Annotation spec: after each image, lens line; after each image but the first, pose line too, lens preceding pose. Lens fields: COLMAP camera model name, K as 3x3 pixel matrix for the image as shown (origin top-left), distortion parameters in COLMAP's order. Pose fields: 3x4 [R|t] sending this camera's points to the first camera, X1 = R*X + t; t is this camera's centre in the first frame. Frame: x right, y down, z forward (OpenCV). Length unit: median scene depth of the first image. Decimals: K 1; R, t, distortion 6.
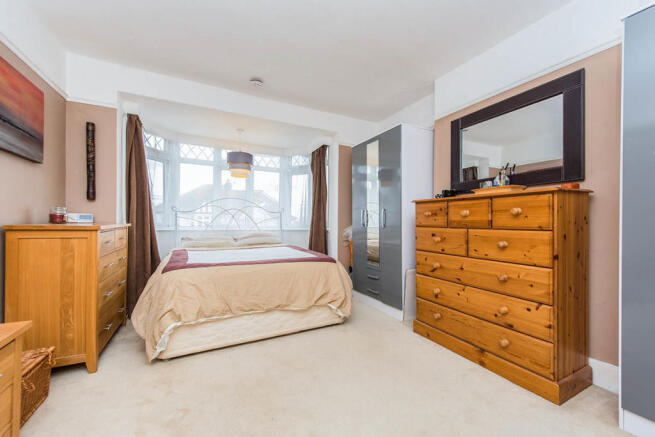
lens RADIAL K [[260.2, 0, 327.5], [0, 260.2, 218.5], [0, 0, 1]] dist [-0.001540, -0.000308]
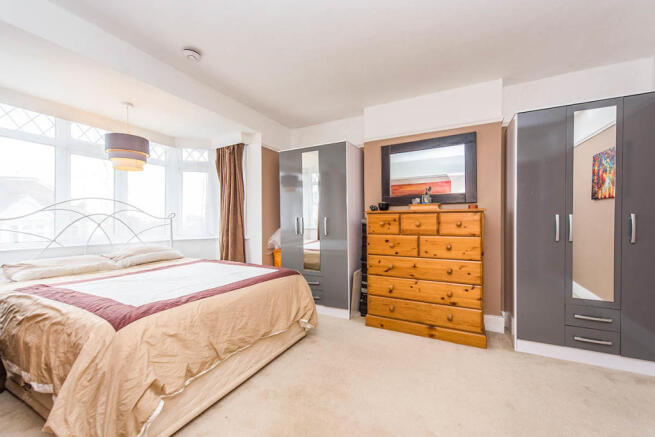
lens RADIAL K [[257.4, 0, 327.5], [0, 257.4, 218.5], [0, 0, 1]] dist [0.002211, 0.000071]
pose [[0.816327, -0.005437, 0.577565, -0.507187], [0.005098, 0.999985, 0.002208, -0.044675], [-0.577568, 0.001142, 0.816342, 0.190481]]
